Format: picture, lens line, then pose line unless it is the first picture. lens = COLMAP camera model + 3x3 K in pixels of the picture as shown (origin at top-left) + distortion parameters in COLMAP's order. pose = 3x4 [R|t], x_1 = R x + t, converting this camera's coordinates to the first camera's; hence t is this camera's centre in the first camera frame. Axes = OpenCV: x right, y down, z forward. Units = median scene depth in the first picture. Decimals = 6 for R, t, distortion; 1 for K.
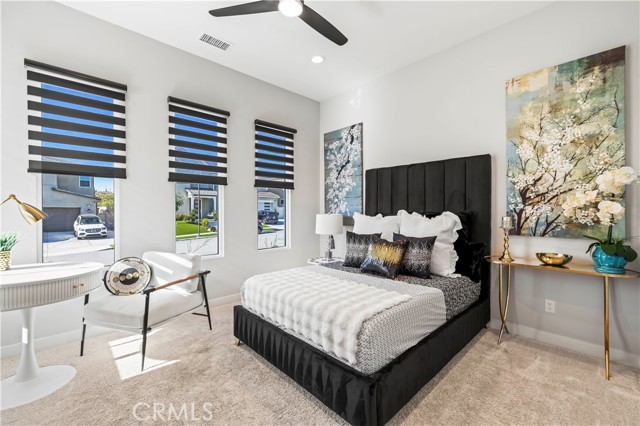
lens RADIAL K [[267.4, 0, 316.4], [0, 267.4, 212.5], [0, 0, 1]] dist [-0.000255, -0.000033]
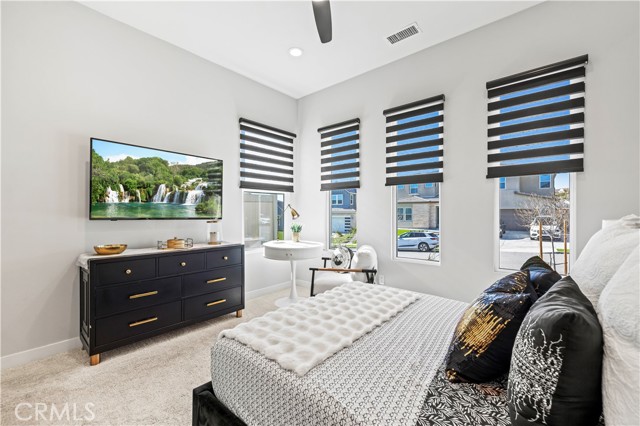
lens RADIAL K [[276.9, 0, 322.5], [0, 276.9, 203.4], [0, 0, 1]] dist [0.120676, 0.000013]
pose [[0.130162, -0.026548, -0.991137, 0.432797], [-0.003433, 0.999623, -0.027226, -0.007447], [0.991487, 0.006946, 0.130022, 0.433627]]
